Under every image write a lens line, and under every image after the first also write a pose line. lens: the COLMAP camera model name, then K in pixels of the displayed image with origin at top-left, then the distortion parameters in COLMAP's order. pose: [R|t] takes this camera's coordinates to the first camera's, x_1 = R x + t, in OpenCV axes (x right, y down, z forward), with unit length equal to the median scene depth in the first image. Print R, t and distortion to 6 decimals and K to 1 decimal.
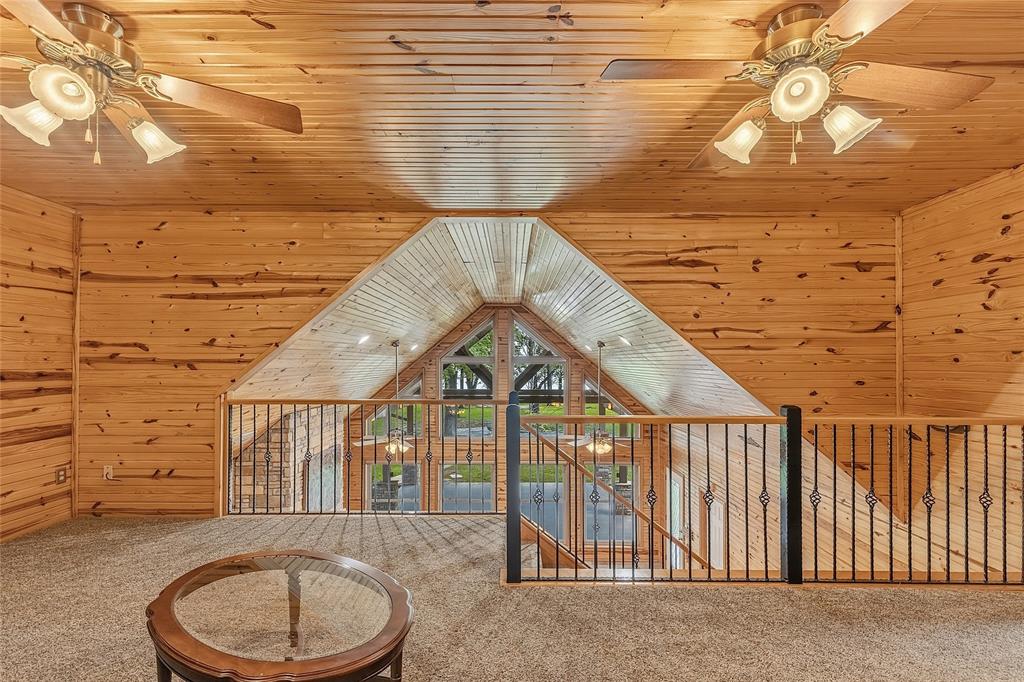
lens RADIAL K [[462.6, 0, 511.1], [0, 462.6, 358.1], [0, 0, 1]] dist [0.000624, -0.000032]
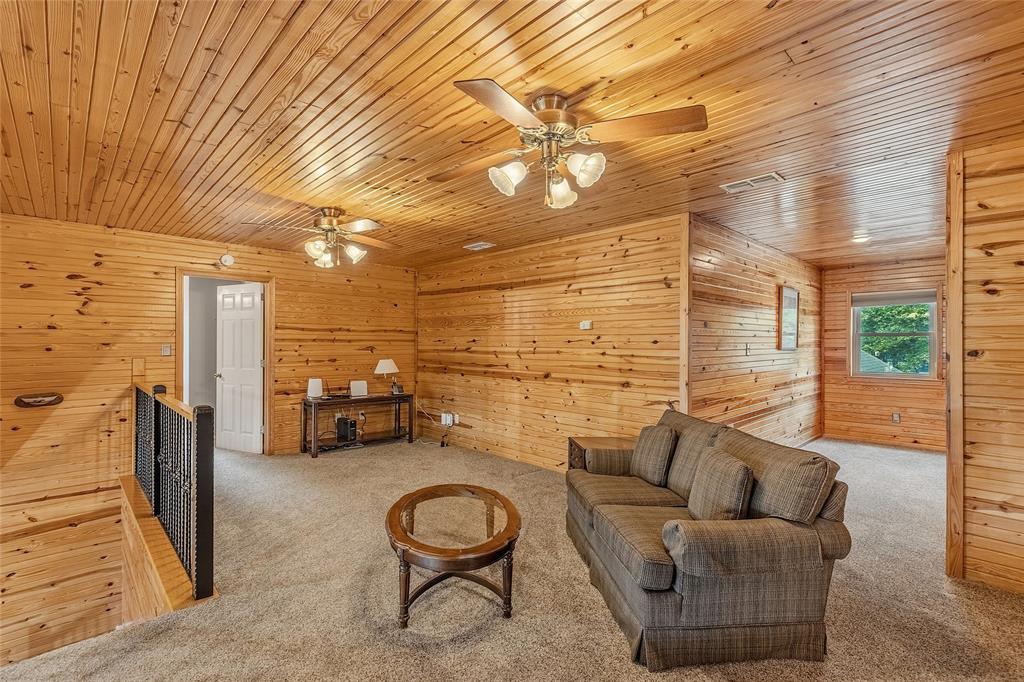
lens RADIAL K [[458.8, 0, 512.0], [0, 458.8, 341.0], [0, 0, 1]] dist [0.003425, 0.000112]
pose [[-0.699856, -0.001031, 0.714283, -0.927105], [-0.005300, 0.999979, -0.003750, -0.023053], [-0.714264, -0.006410, -0.699847, 1.039179]]
